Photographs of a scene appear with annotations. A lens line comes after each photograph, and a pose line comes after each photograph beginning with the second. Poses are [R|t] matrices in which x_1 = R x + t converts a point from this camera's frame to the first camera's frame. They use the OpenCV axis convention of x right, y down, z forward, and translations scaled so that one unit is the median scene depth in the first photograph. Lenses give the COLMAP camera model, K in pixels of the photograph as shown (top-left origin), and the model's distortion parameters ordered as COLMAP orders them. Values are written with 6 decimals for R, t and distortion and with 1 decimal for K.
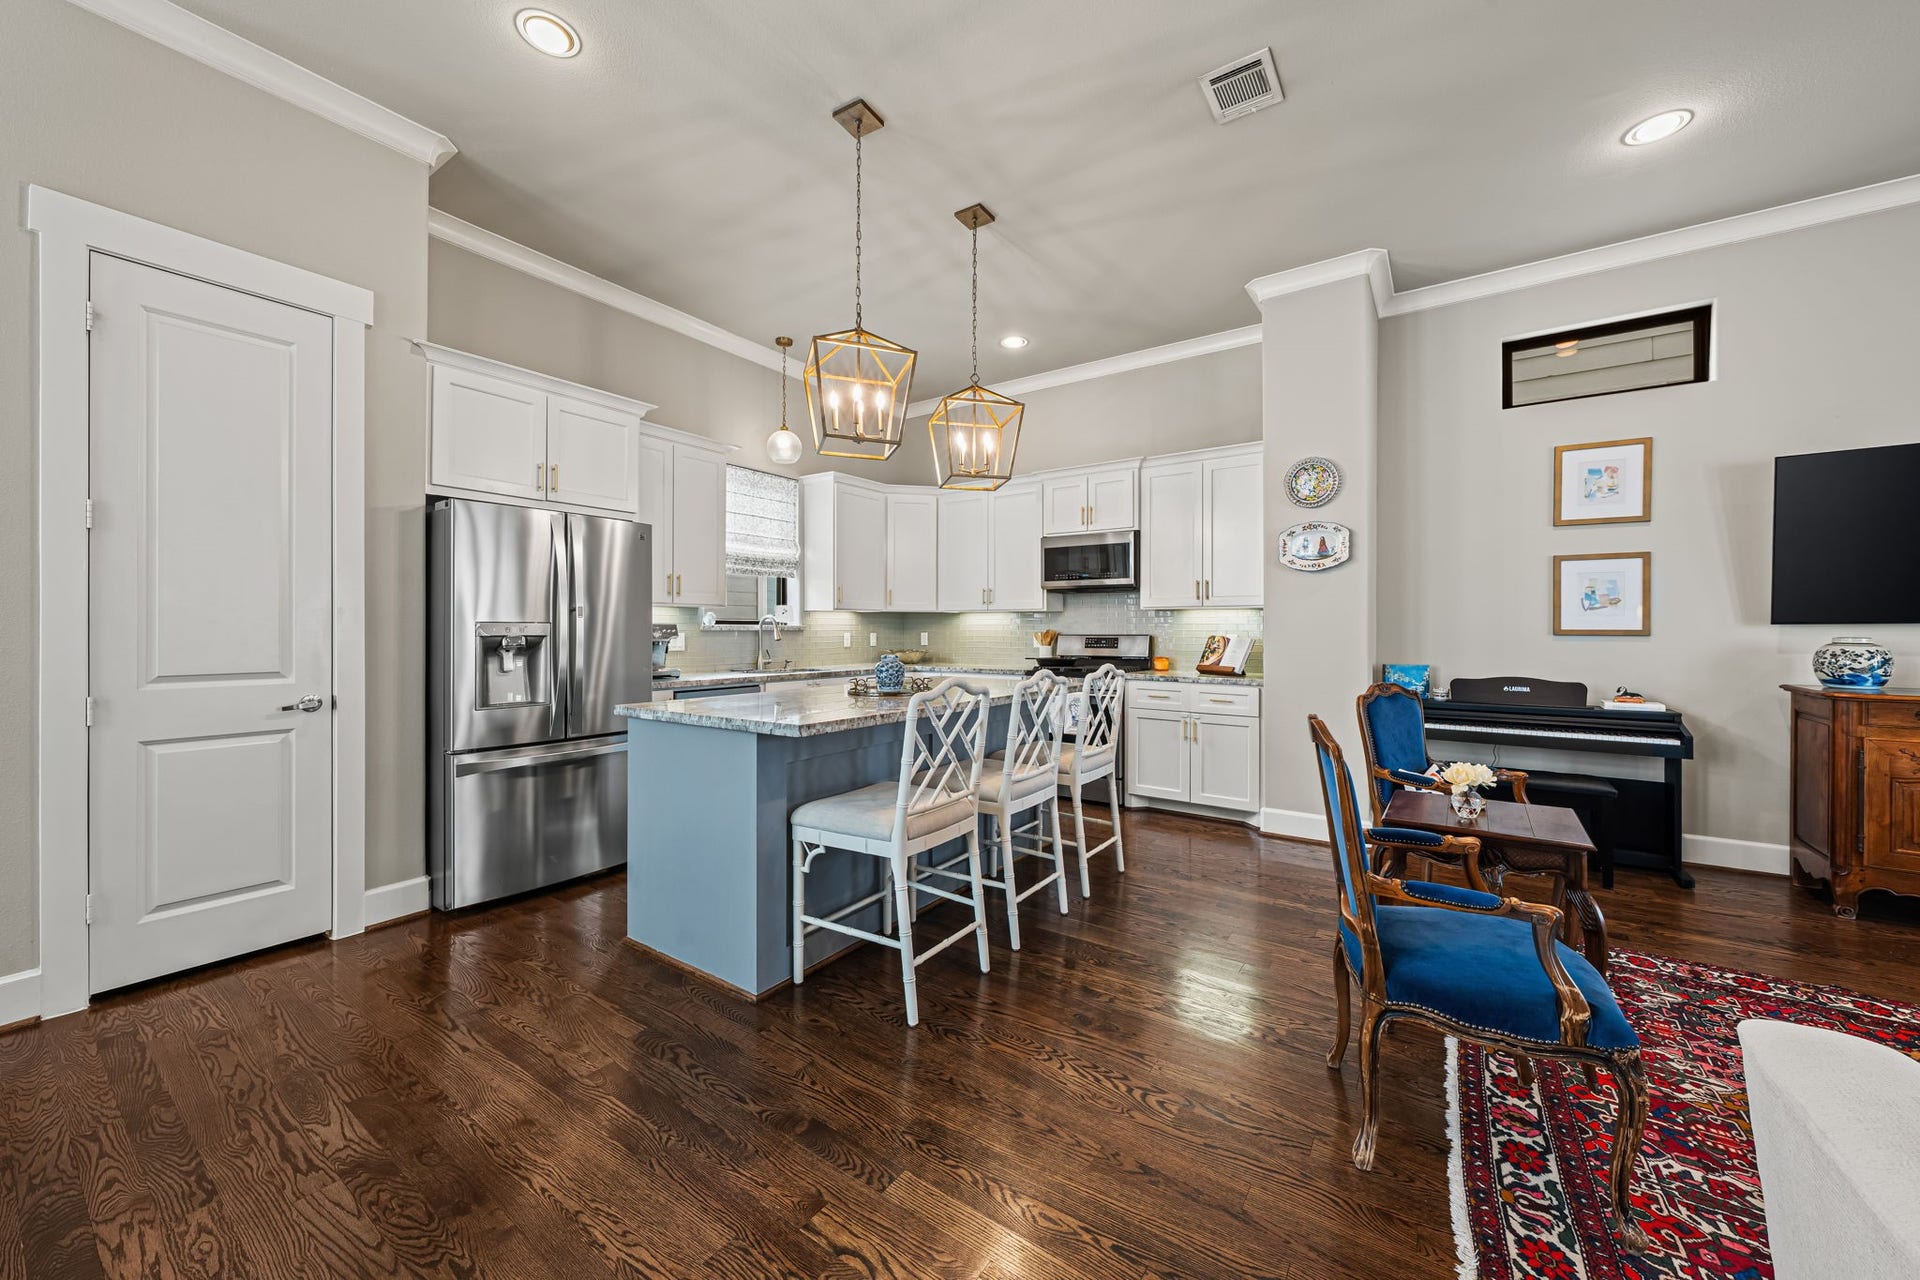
lens RADIAL K [[701.8, 0, 957.5], [0, 701.8, 628.2], [0, 0, 1]] dist [-0.001582, 0.000216]
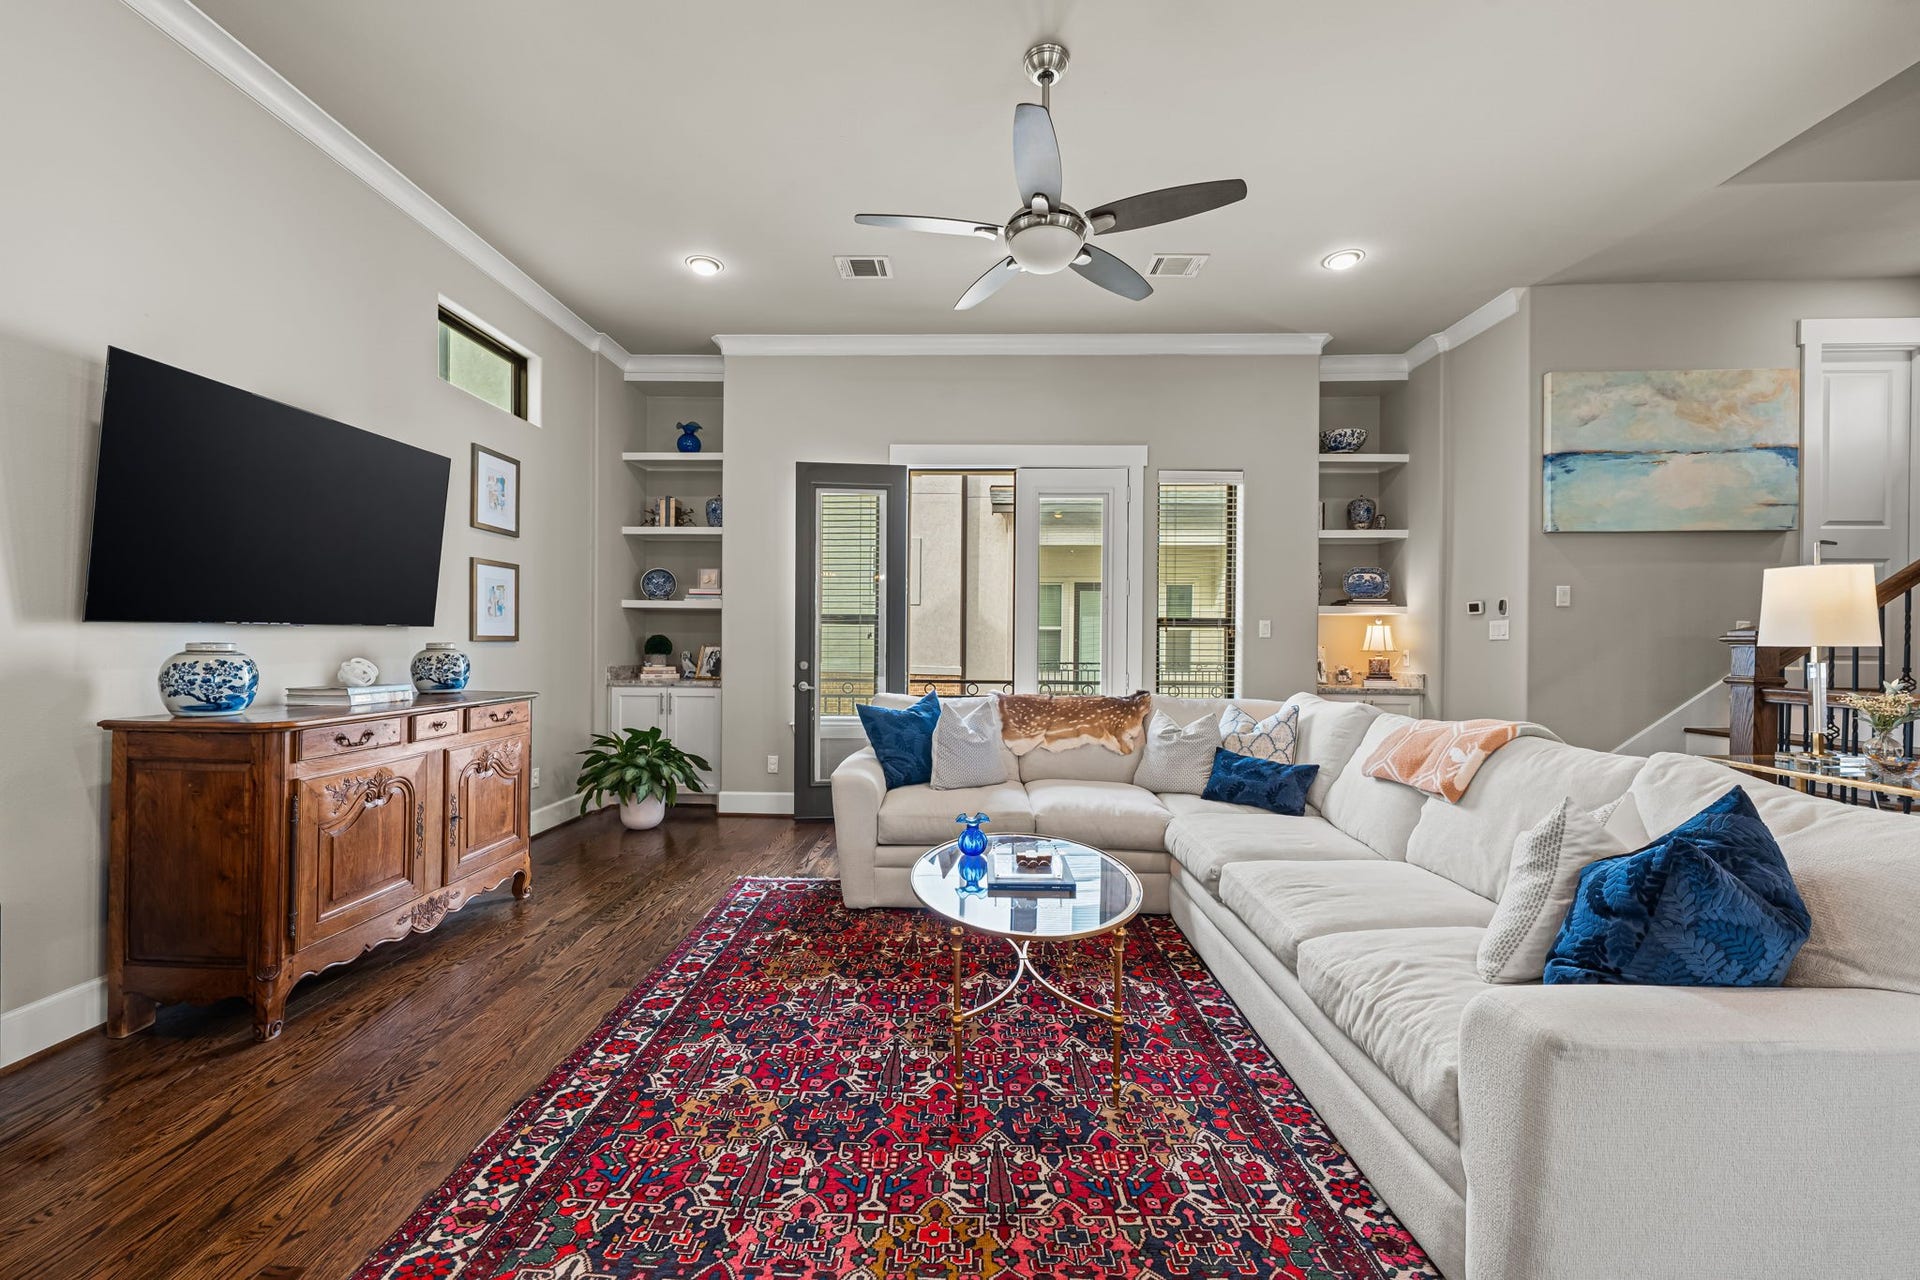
lens RADIAL K [[756.5, 0, 955.3], [0, 756.5, 643.9], [0, 0, 1]] dist [0.001612, -0.000109]
pose [[-0.544151, -0.010209, 0.838925, 0.236771], [-0.011214, 0.999925, 0.004894, 0.002287], [-0.838912, -0.006745, -0.544225, 0.791738]]
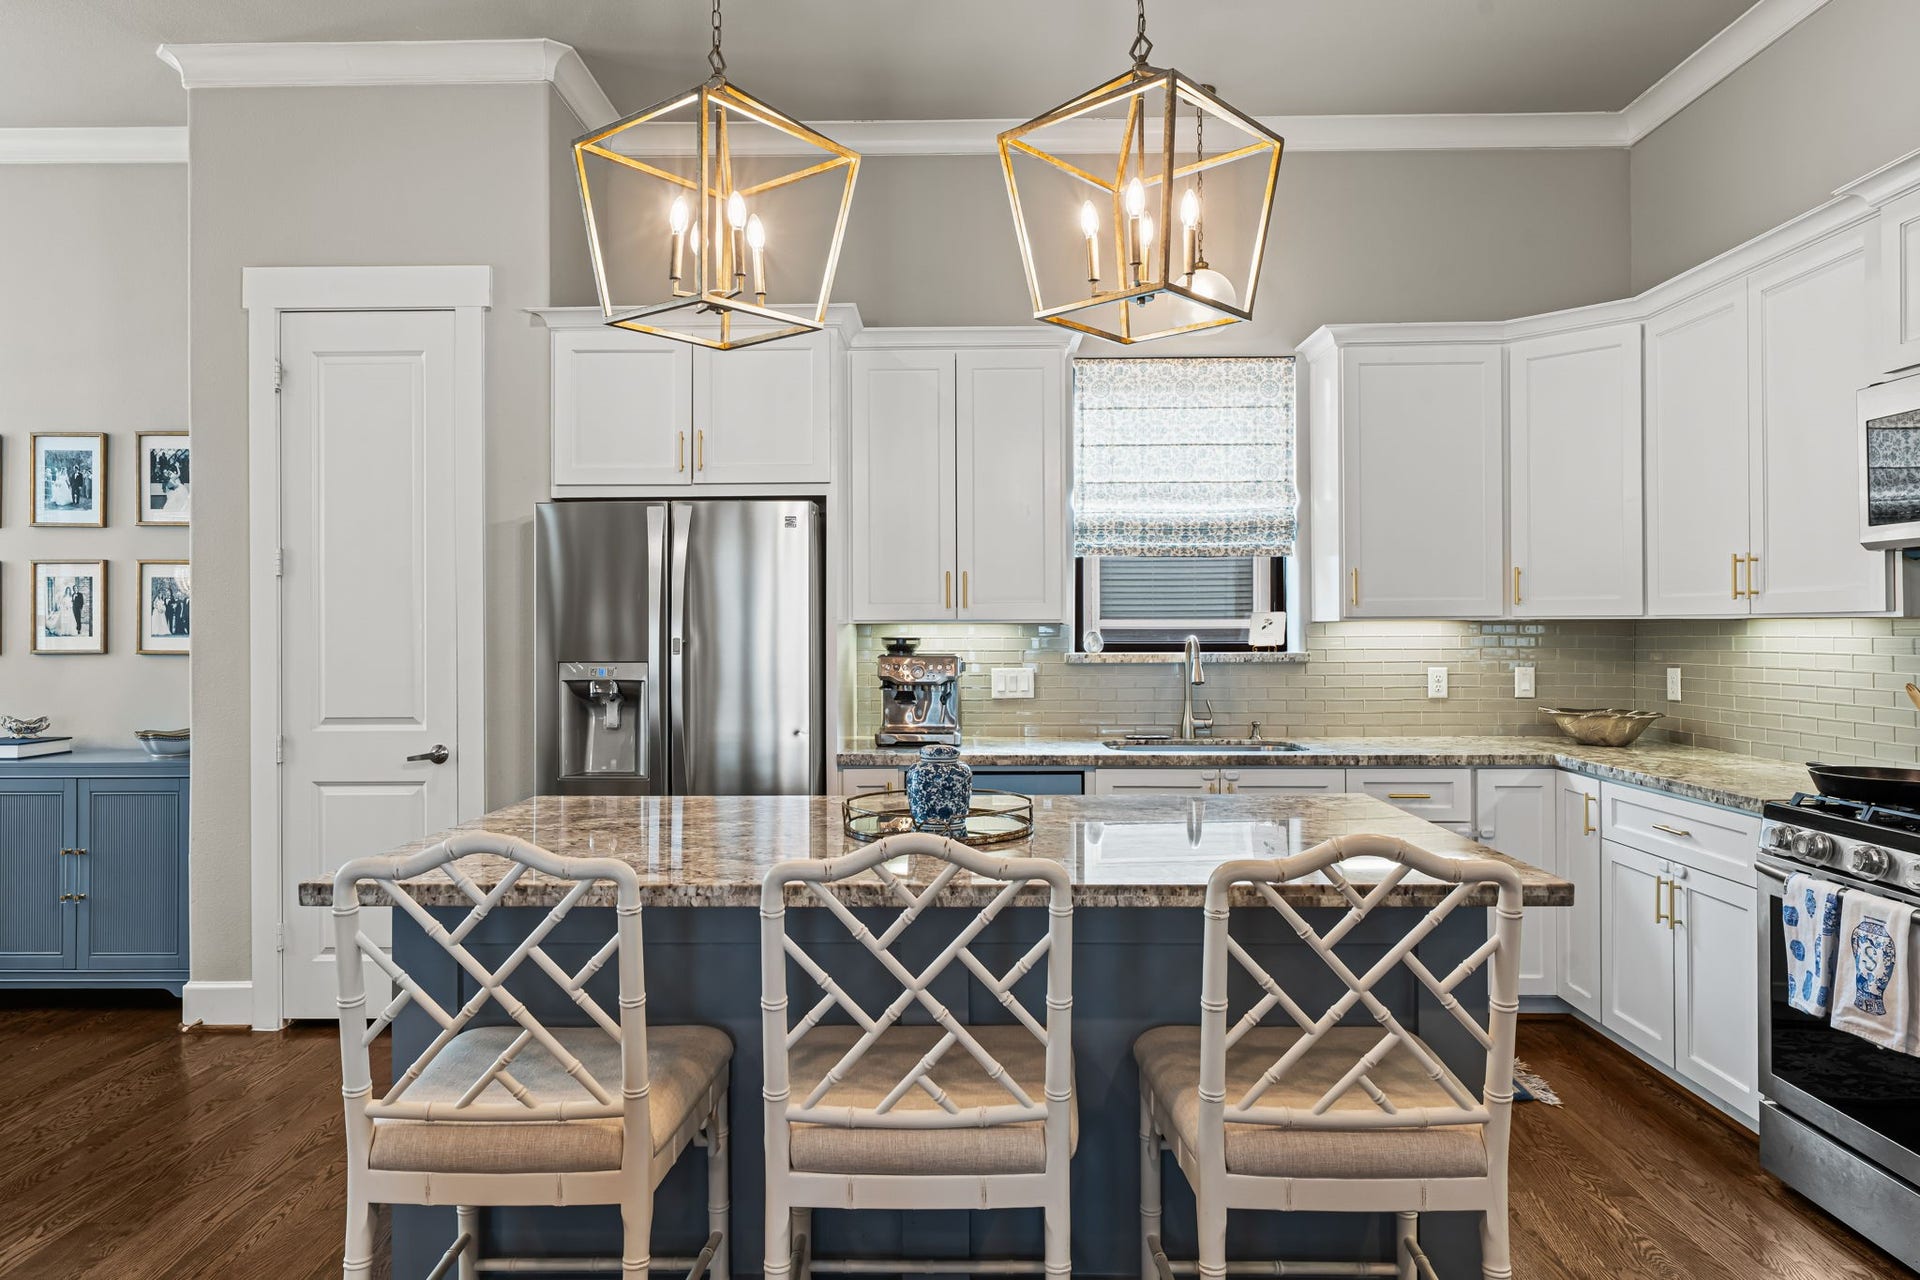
lens RADIAL K [[1158.9, 0, 961.9], [0, 1158.9, 622.4], [0, 0, 1]] dist [0.002866, 0.003493]
pose [[0.558828, -0.007670, -0.829248, 0.563701], [0.007429, 0.999963, -0.004243, -0.040929], [0.829251, -0.003789, 0.558864, 0.627787]]
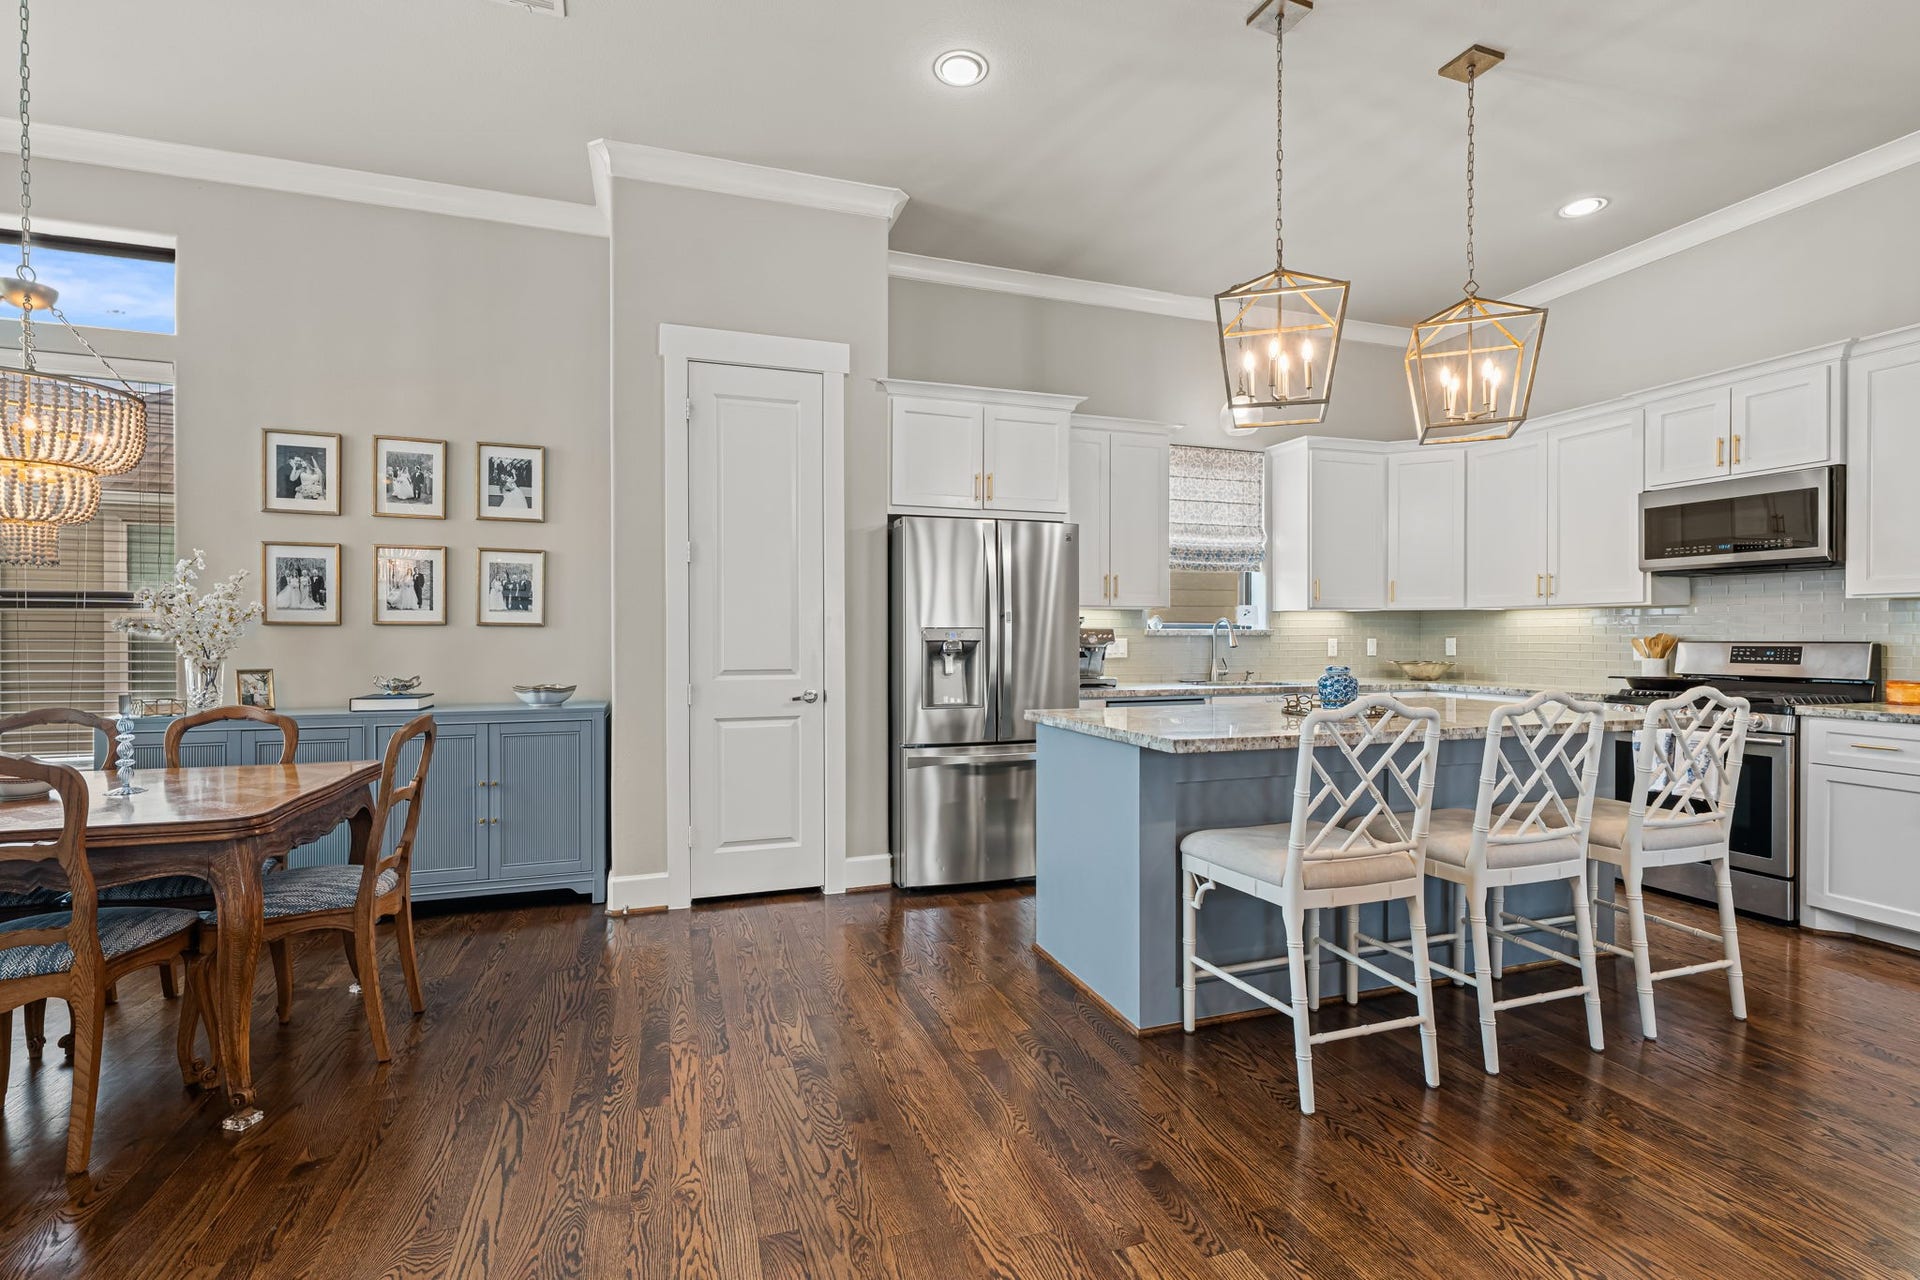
lens RADIAL K [[853.4, 0, 959.1], [0, 853.4, 639.1], [0, 0, 1]] dist [0.001158, 0.000829]
pose [[0.806261, 0.001015, -0.591559, 0.136326], [0.003205, 0.999976, 0.006084, 0.000556], [0.591551, -0.006801, 0.806239, -0.033124]]
